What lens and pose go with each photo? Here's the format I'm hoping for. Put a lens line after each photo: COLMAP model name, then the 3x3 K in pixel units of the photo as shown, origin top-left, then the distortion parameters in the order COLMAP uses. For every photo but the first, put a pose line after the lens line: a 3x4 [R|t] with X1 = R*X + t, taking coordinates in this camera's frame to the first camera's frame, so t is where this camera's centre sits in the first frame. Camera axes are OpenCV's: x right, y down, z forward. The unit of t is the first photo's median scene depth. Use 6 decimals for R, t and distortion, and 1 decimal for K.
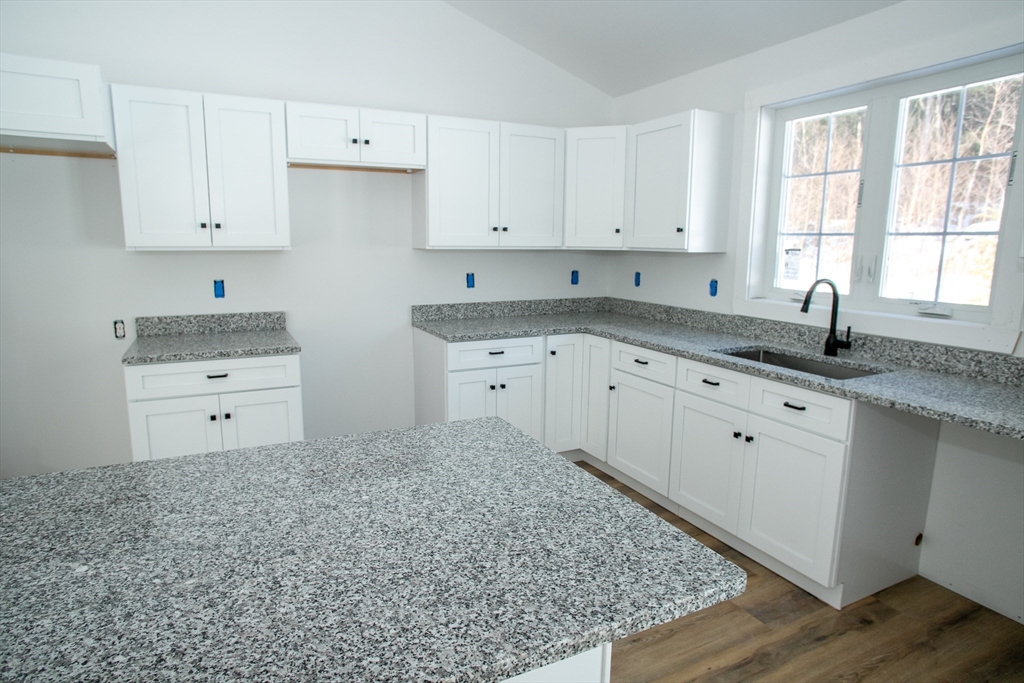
lens RADIAL K [[592.6, 0, 506.5], [0, 592.6, 344.5], [0, 0, 1]] dist [-0.066360, 0.049915]
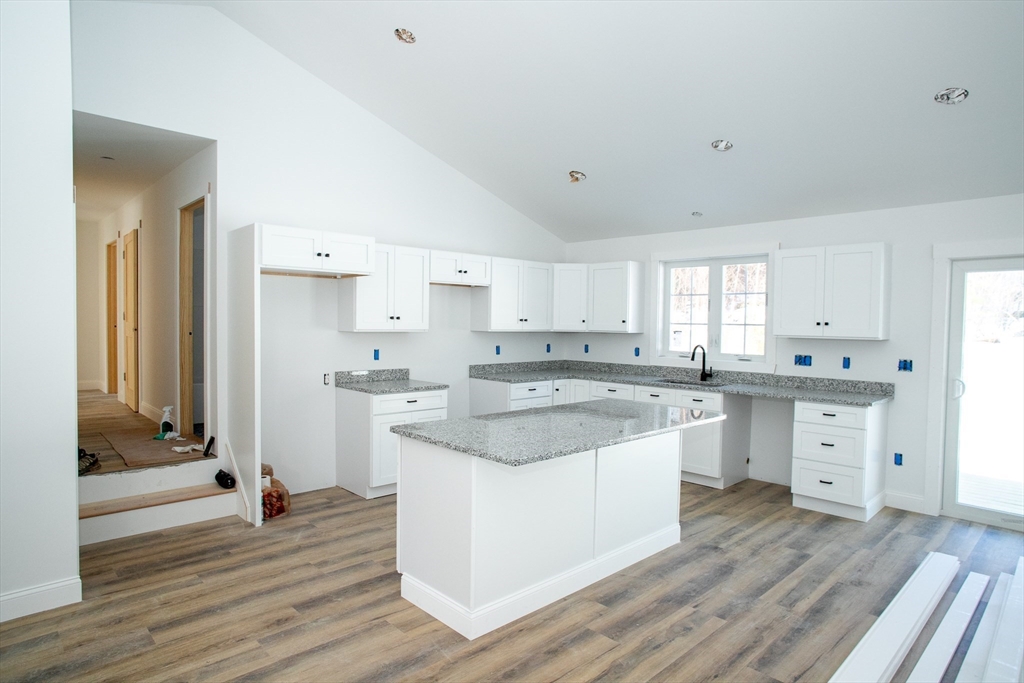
lens RADIAL K [[592.6, 0, 504.5], [0, 592.6, 355.6], [0, 0, 1]] dist [-0.066360, 0.049915]
pose [[0.953869, -0.012132, 0.299979, -0.663314], [0.046025, 0.993281, -0.106177, 0.103548], [-0.296675, 0.115086, 0.948019, -0.705519]]
